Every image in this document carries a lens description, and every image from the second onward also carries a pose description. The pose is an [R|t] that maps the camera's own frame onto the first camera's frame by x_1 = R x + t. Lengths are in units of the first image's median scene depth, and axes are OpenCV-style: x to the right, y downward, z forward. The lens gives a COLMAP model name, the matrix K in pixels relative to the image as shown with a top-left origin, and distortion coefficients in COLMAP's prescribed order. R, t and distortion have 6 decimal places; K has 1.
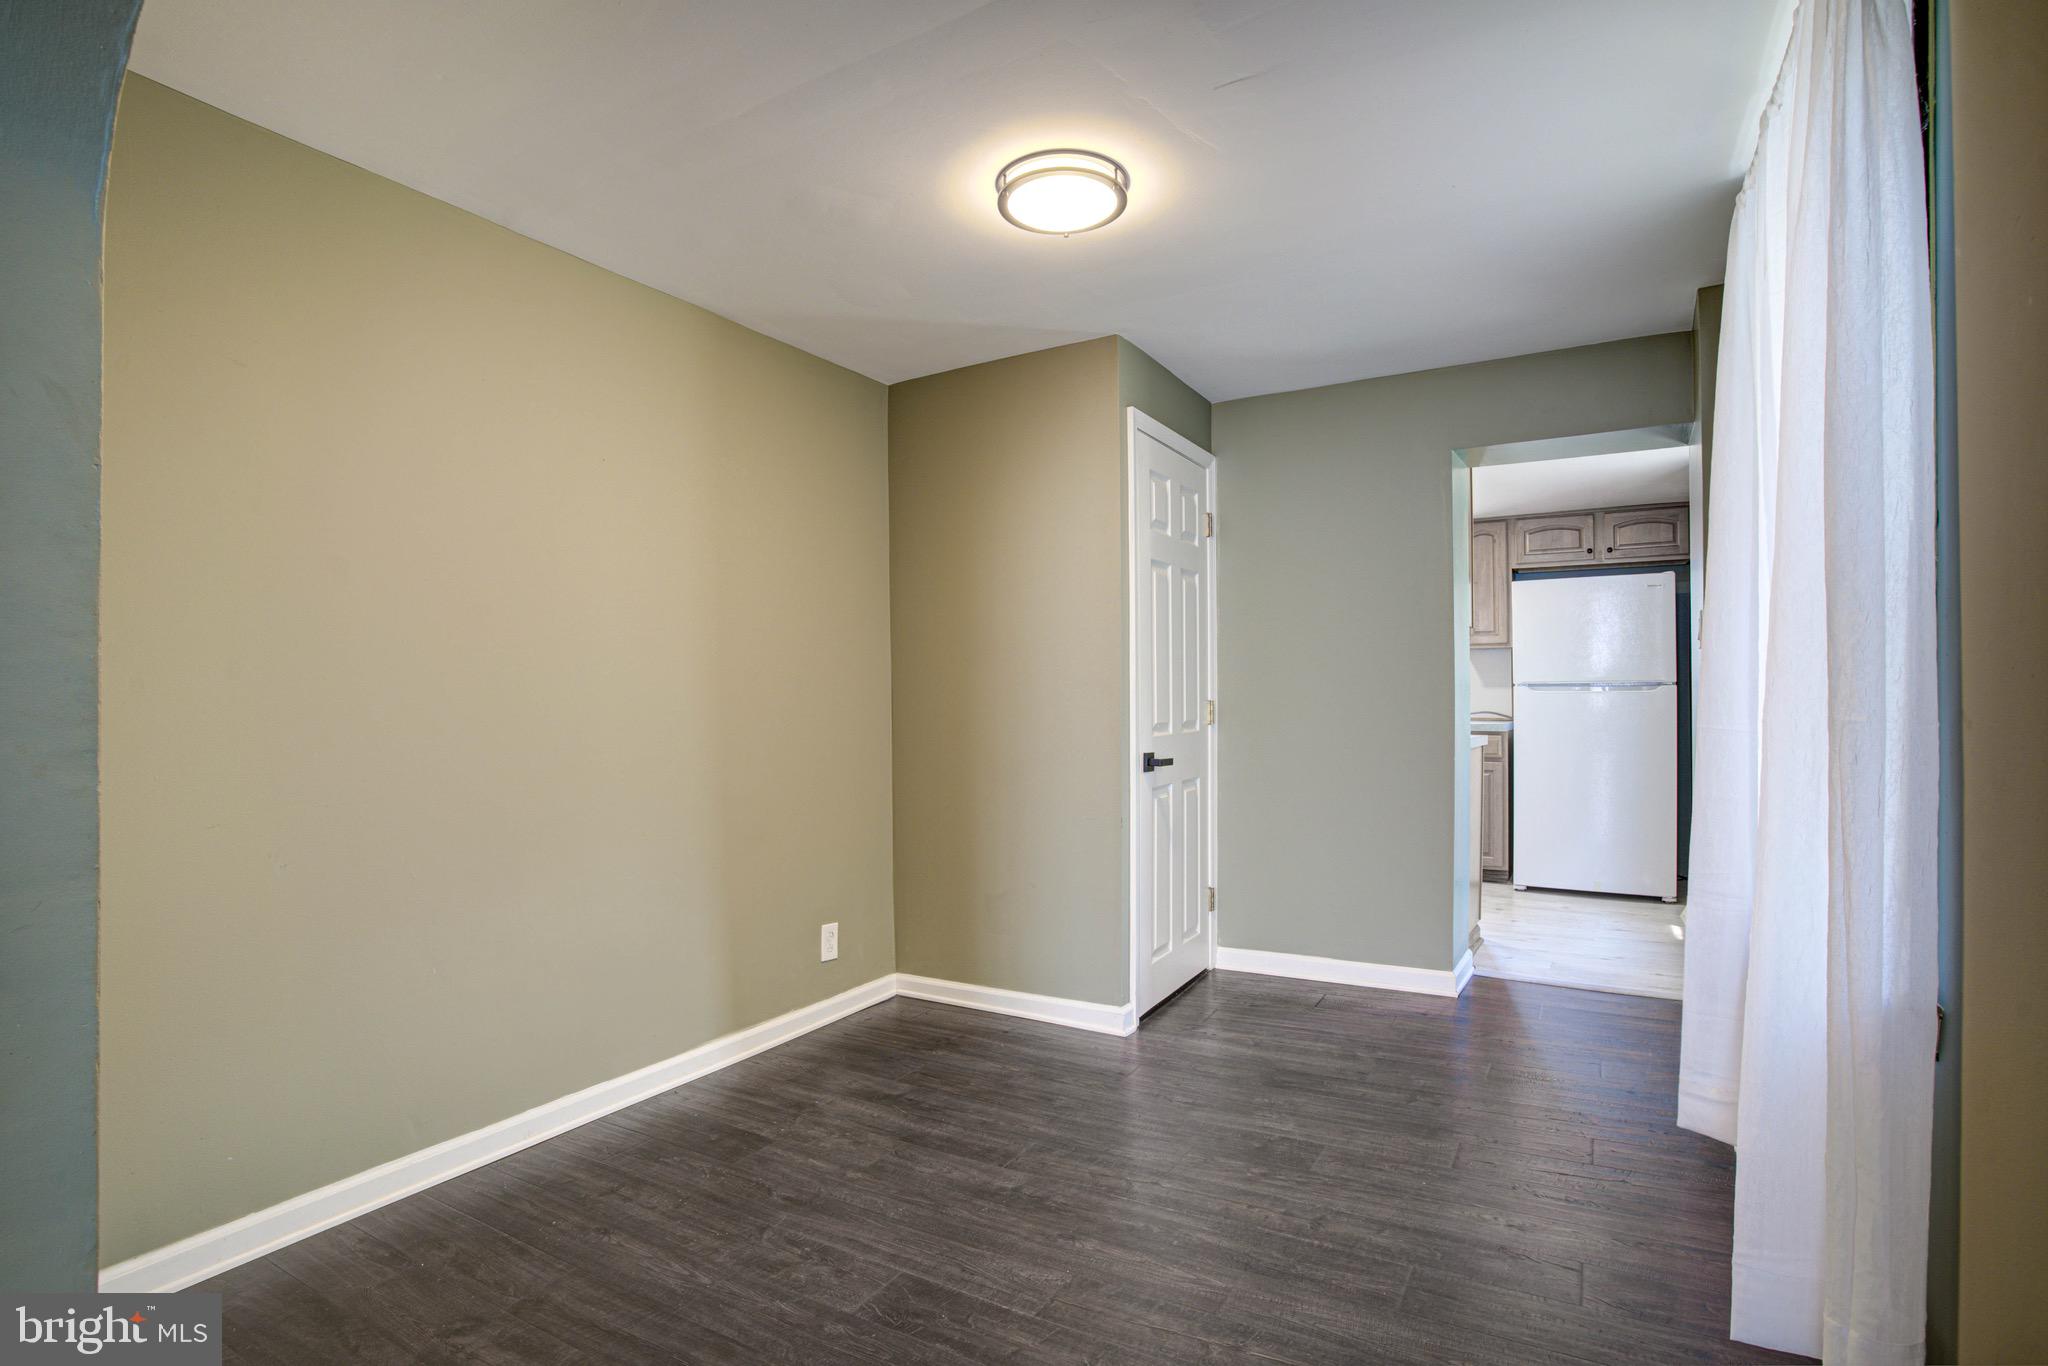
lens RADIAL K [[1027.6, 0, 1033.0], [0, 1027.6, 687.4], [0, 0, 1]] dist [-0.016591, 0.011833]
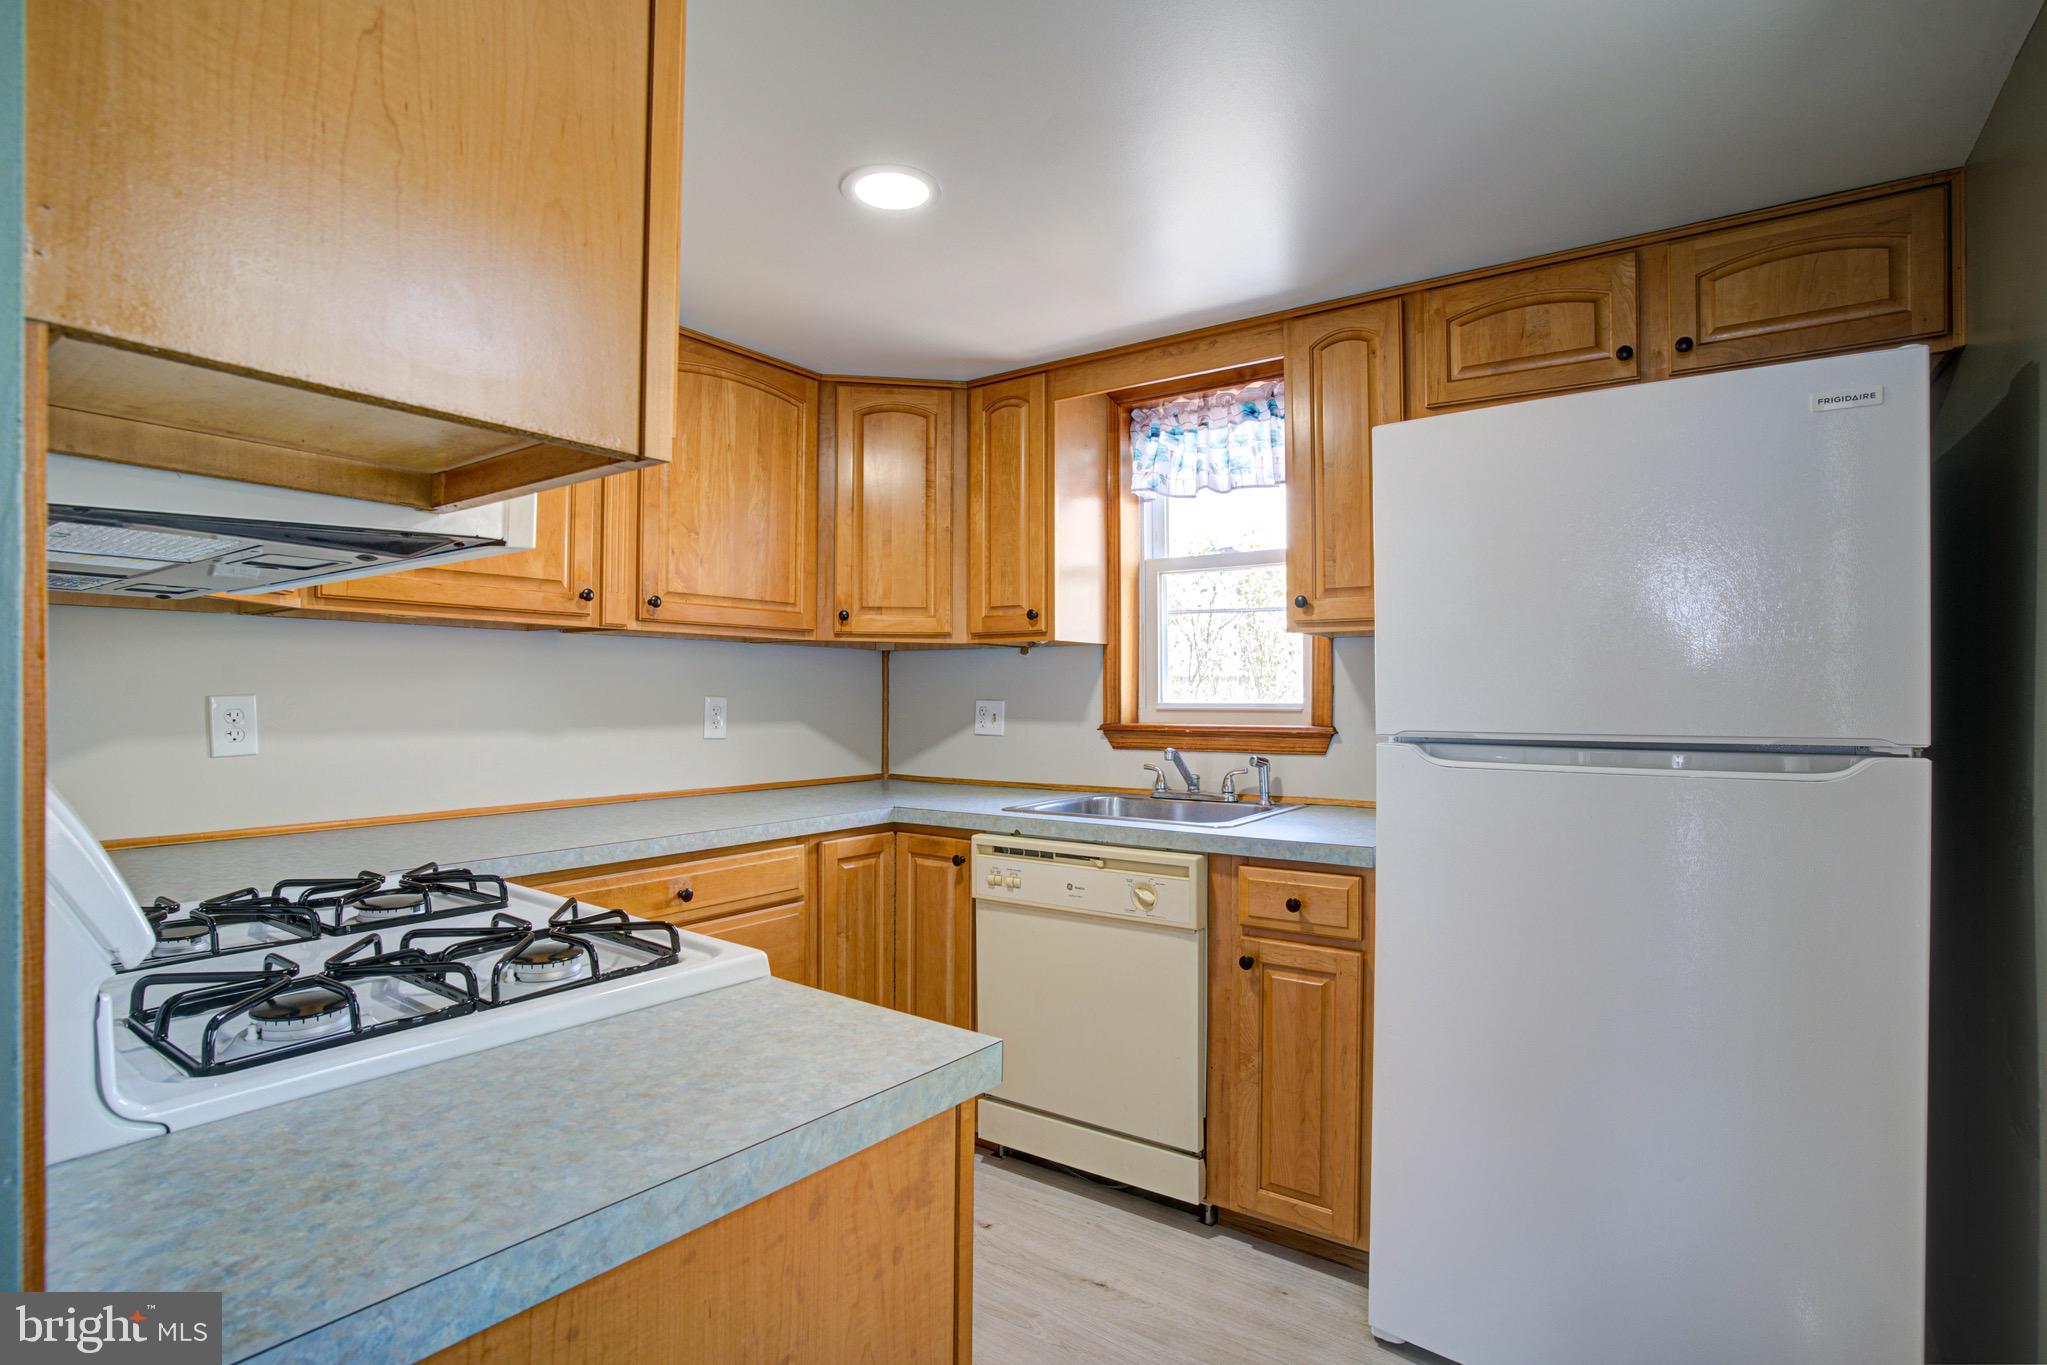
lens RADIAL K [[1027.1, 0, 1012.7], [0, 1027.1, 689.3], [0, 0, 1]] dist [-0.016591, 0.011833]
pose [[0.996007, 0.006388, -0.089041, 0.368541], [-0.005978, 0.999970, 0.004868, -0.018815], [0.089069, -0.004316, 0.996016, 0.634884]]
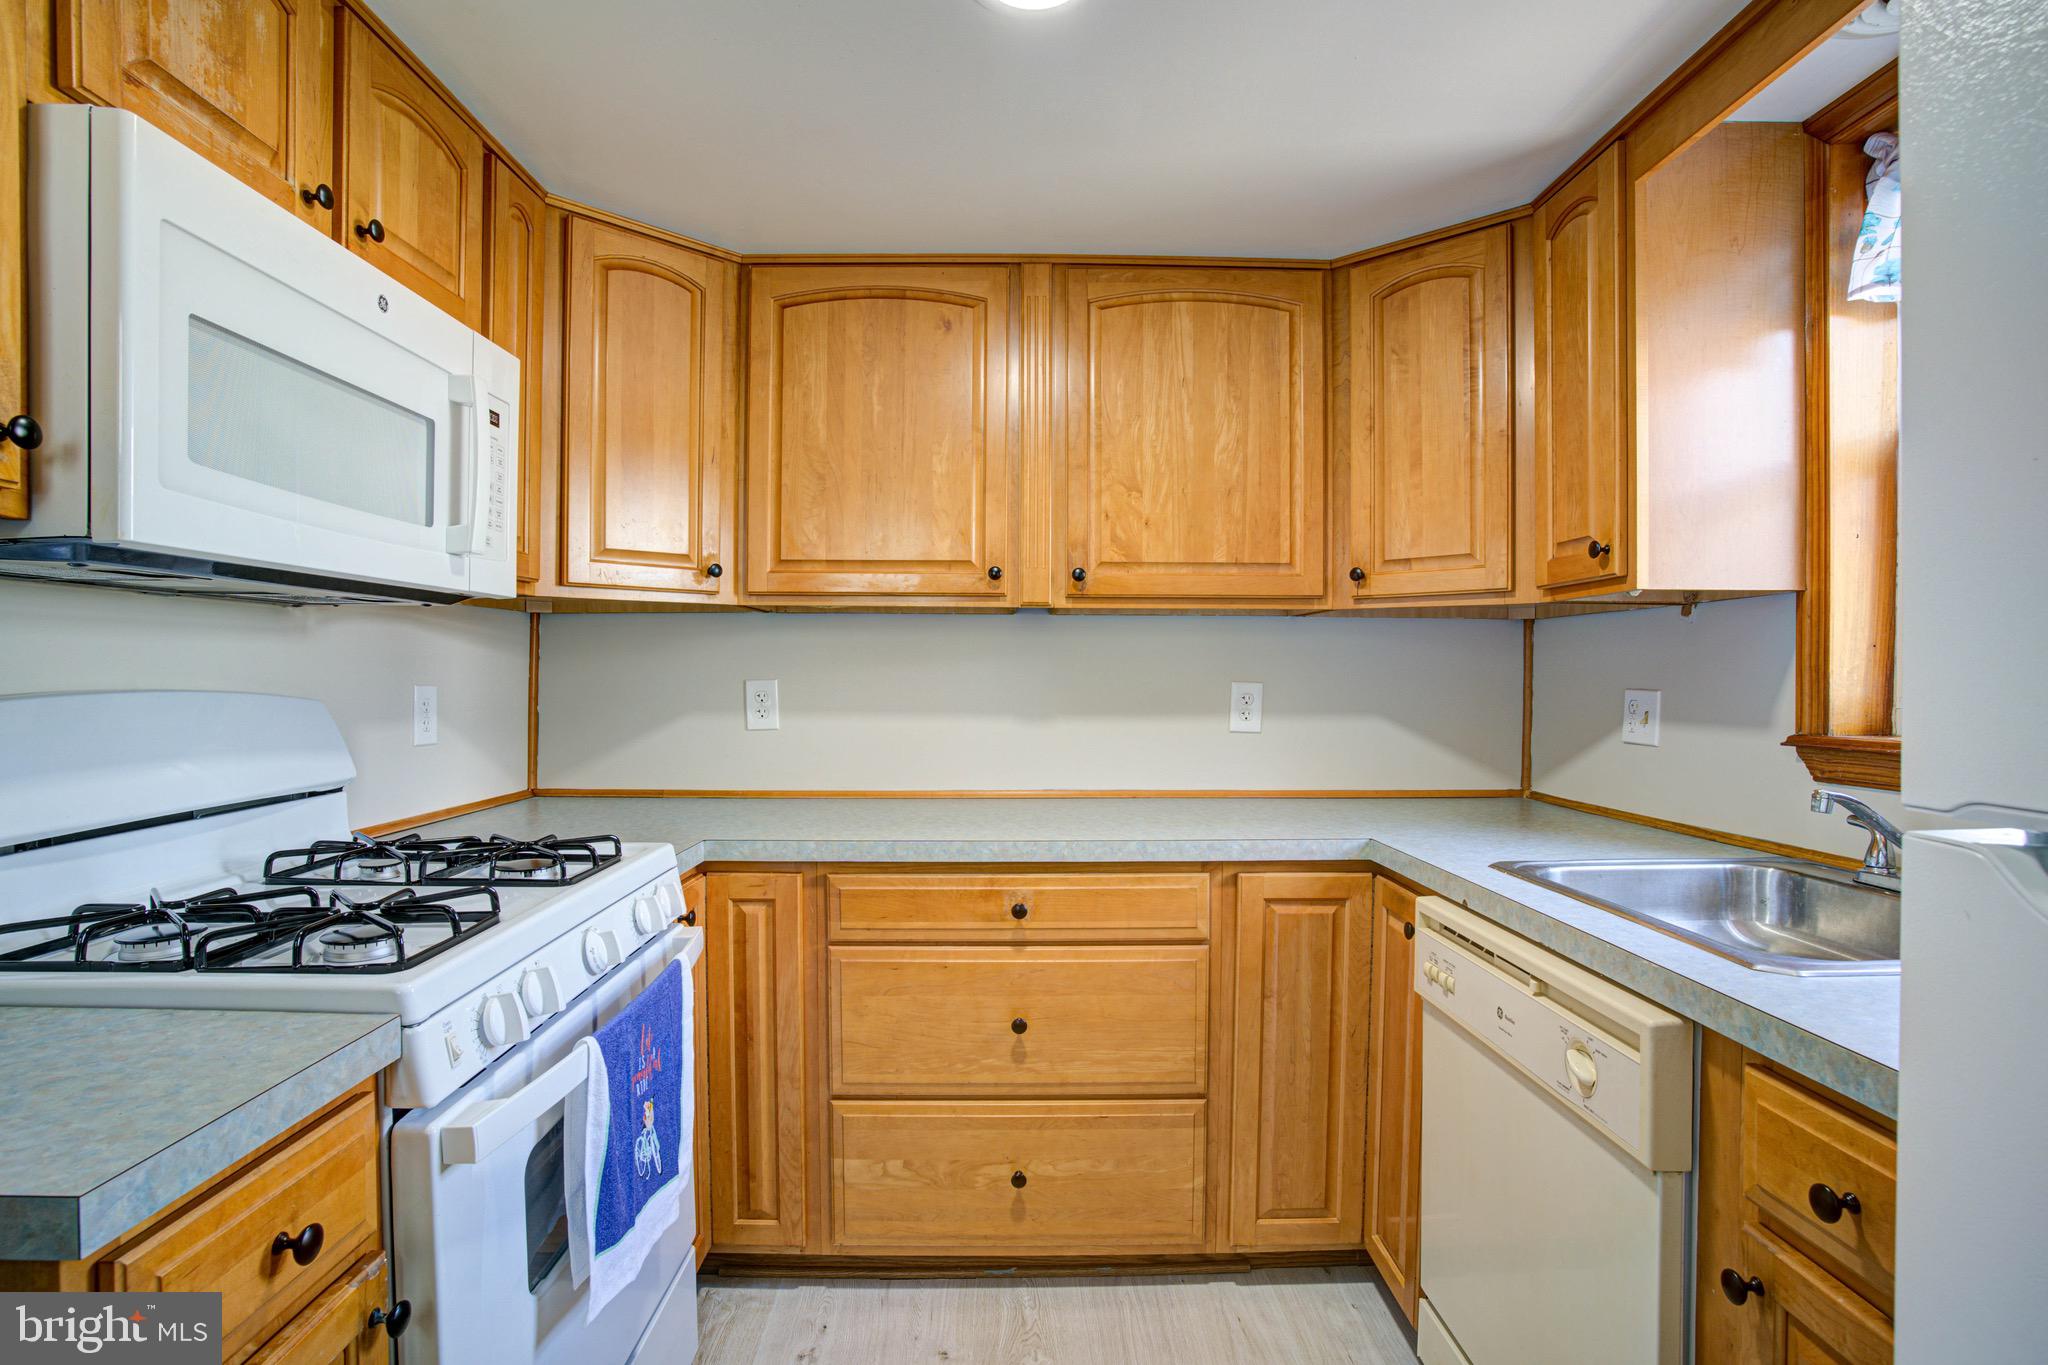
lens RADIAL K [[1027.6, 0, 1030.2], [0, 1027.6, 683.6], [0, 0, 1]] dist [-0.016591, 0.011833]
pose [[0.553461, 0.013106, -0.832772, 0.493421], [0.001309, 0.999861, 0.016605, -0.018501], [0.832874, -0.010281, 0.553368, 0.829116]]
